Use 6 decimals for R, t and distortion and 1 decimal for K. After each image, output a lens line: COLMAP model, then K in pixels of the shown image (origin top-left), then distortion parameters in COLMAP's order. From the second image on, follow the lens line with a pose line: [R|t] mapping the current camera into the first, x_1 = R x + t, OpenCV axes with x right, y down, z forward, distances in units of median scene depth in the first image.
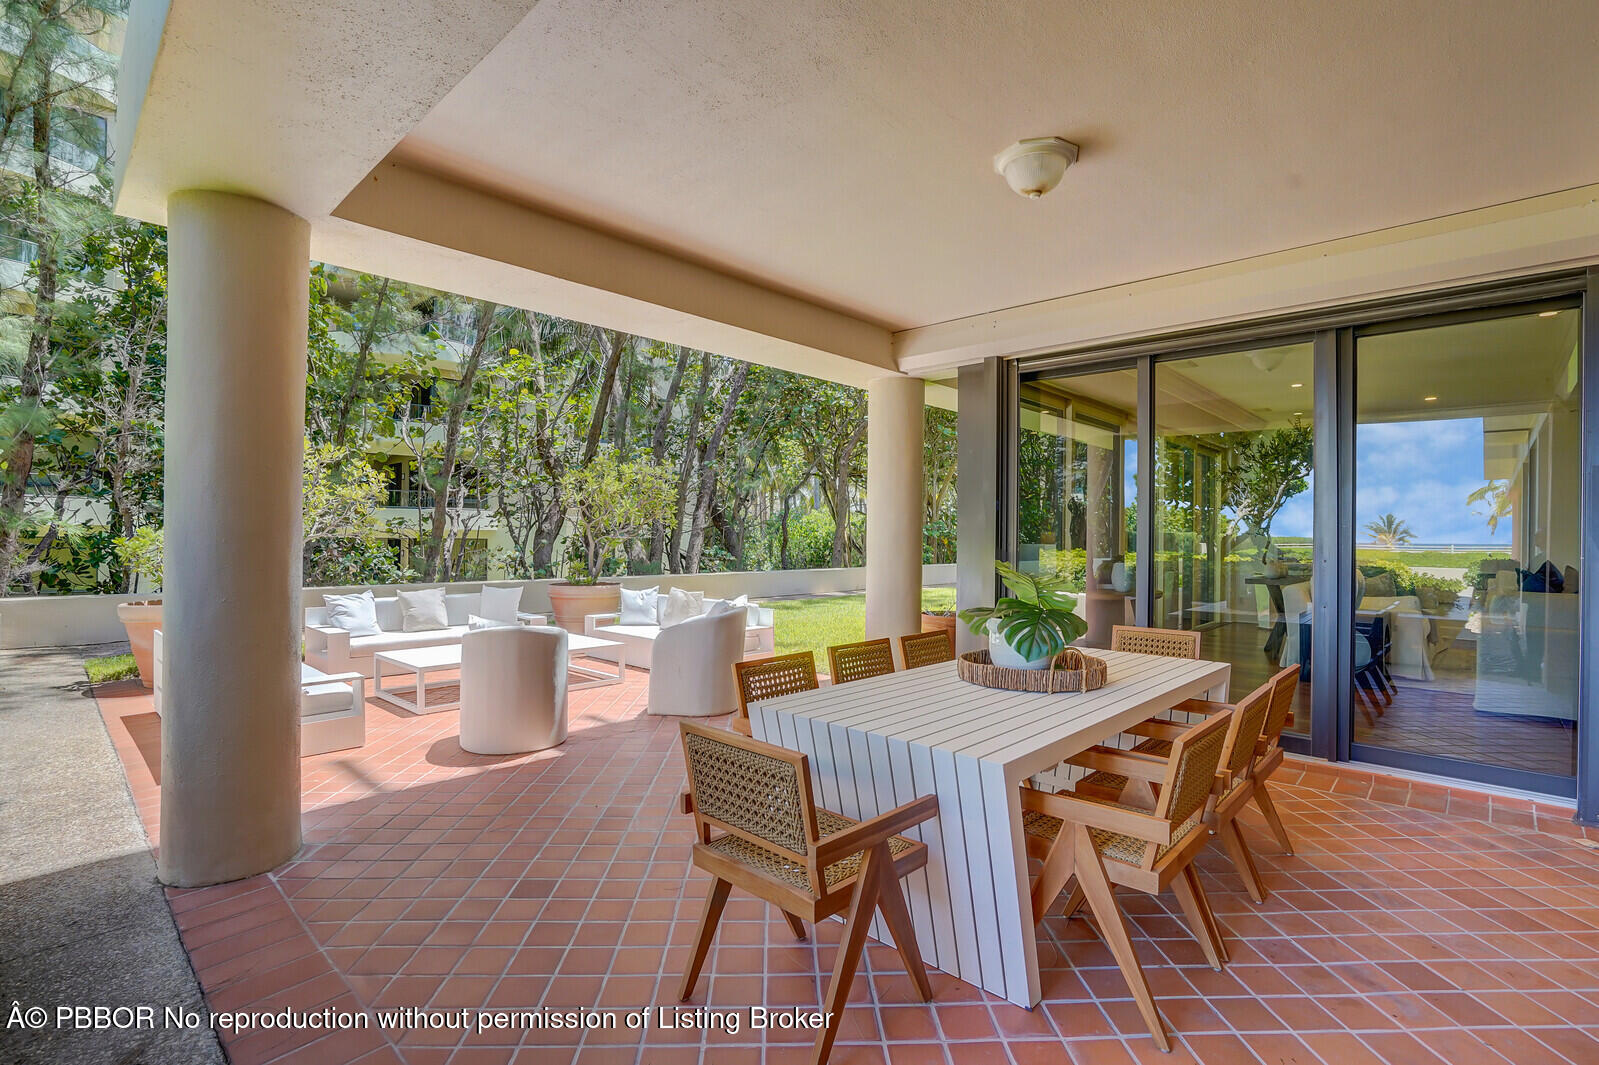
lens RADIAL K [[763.8, 0, 791.7], [0, 763.8, 521.9], [0, 0, 1]] dist [-0.057095, 0.019451]
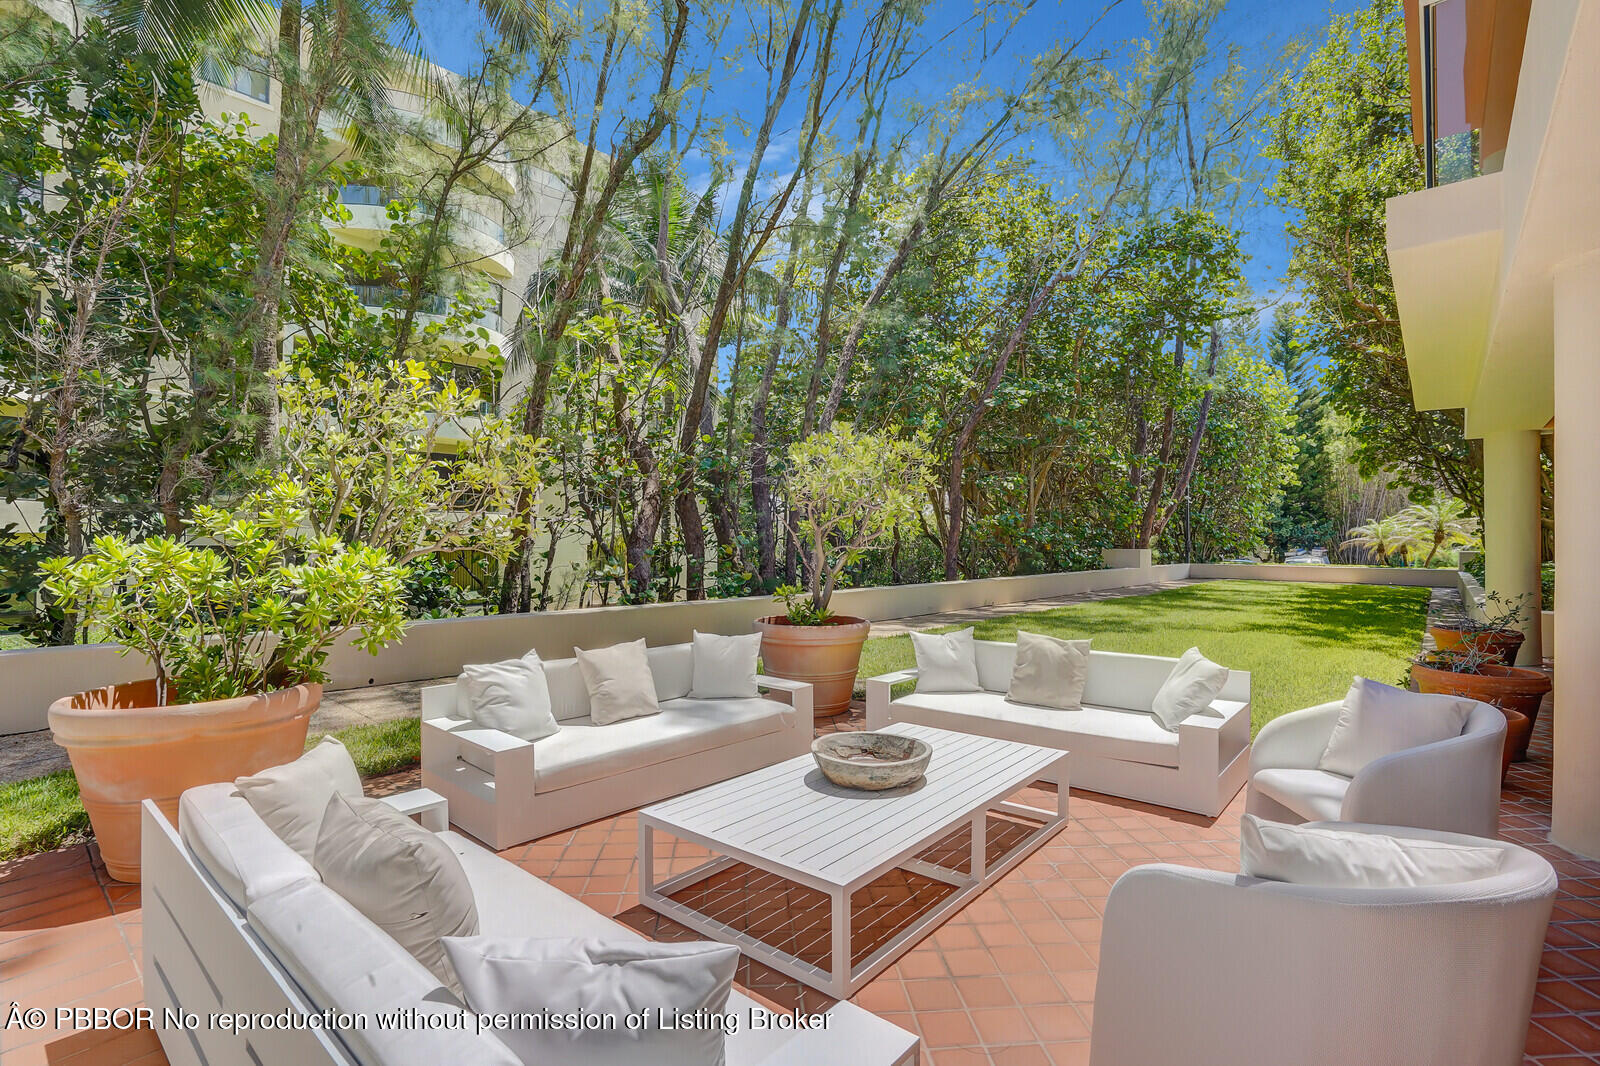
lens RADIAL K [[764.3, 0, 792.2], [0, 764.3, 522.4], [0, 0, 1]] dist [-0.057095, 0.019451]
pose [[0.999174, -0.003763, 0.040452, -0.306437], [0.003997, 0.999976, -0.005716, 0.001789], [-0.040430, 0.005873, 0.999165, 0.341573]]
